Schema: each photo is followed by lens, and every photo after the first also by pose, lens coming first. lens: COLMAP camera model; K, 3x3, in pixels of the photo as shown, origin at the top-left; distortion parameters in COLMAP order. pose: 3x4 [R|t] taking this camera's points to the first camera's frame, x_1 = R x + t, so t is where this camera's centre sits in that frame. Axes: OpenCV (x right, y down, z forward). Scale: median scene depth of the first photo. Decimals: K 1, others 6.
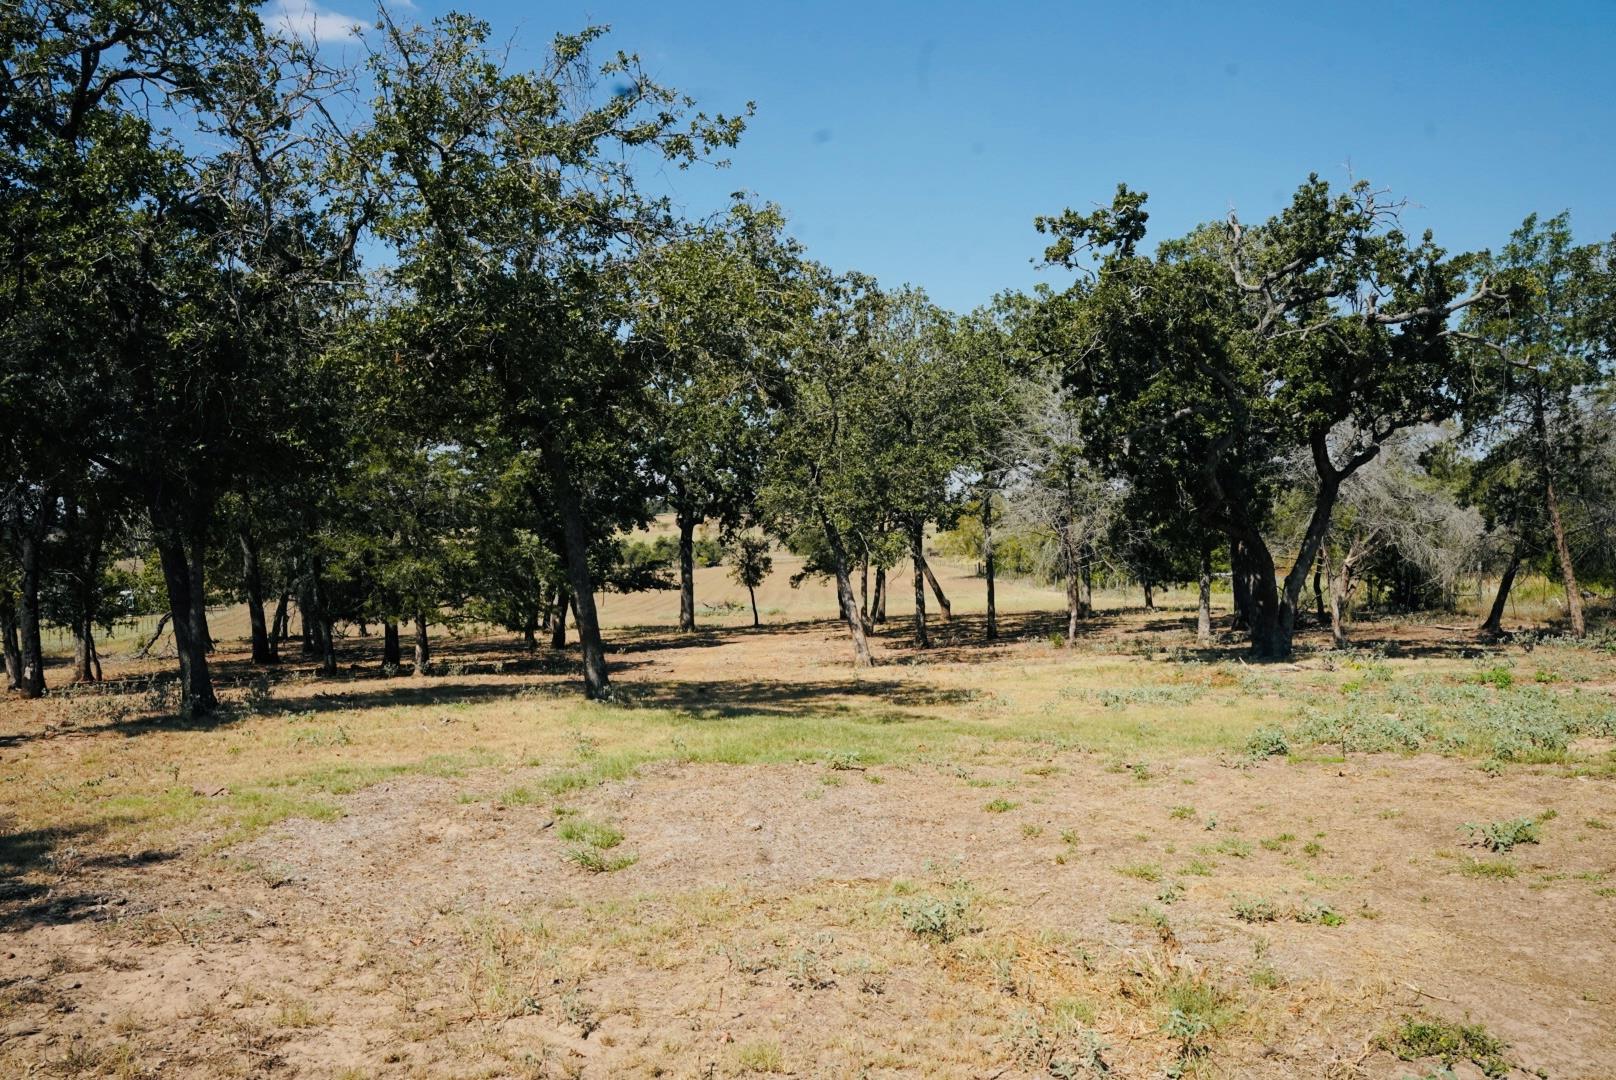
lens RADIAL K [[1219.9, 0, 834.3], [0, 1219.9, 563.8], [0, 0, 1]] dist [-0.175934, 0.151061]
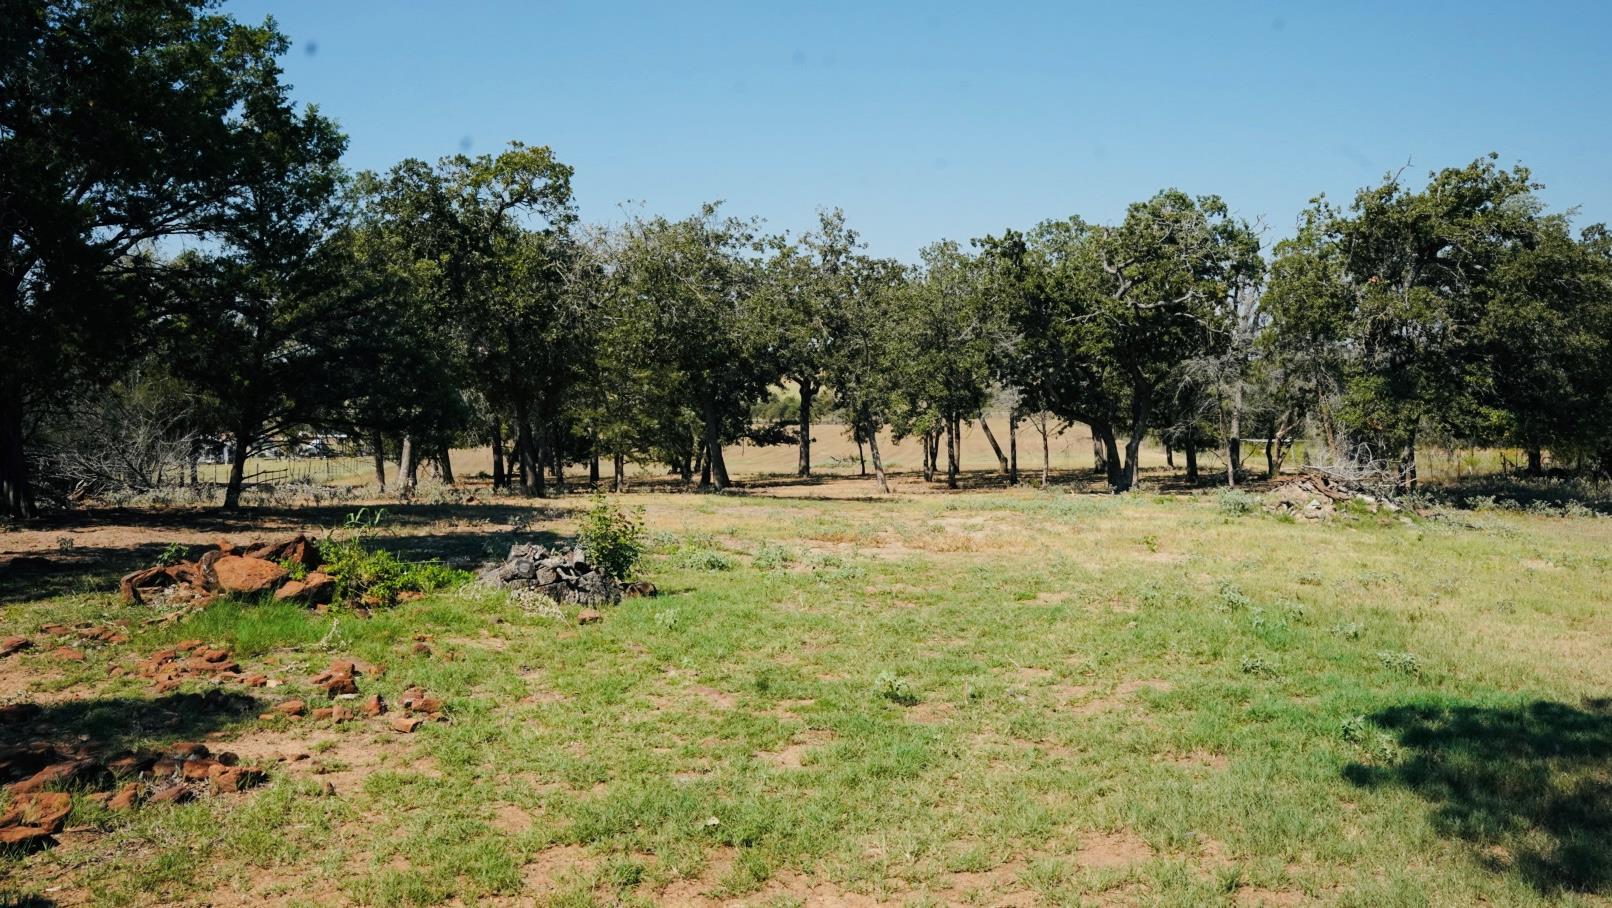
lens RADIAL K [[1353.6, 0, 816.4], [0, 1353.6, 435.2], [0, 0, 1]] dist [-0.048829, 0.104673]
pose [[0.989007, 0.021178, -0.146343, 0.273177], [-0.019191, 0.999704, 0.014975, -0.027944], [0.146617, -0.012001, 0.989121, -1.143522]]
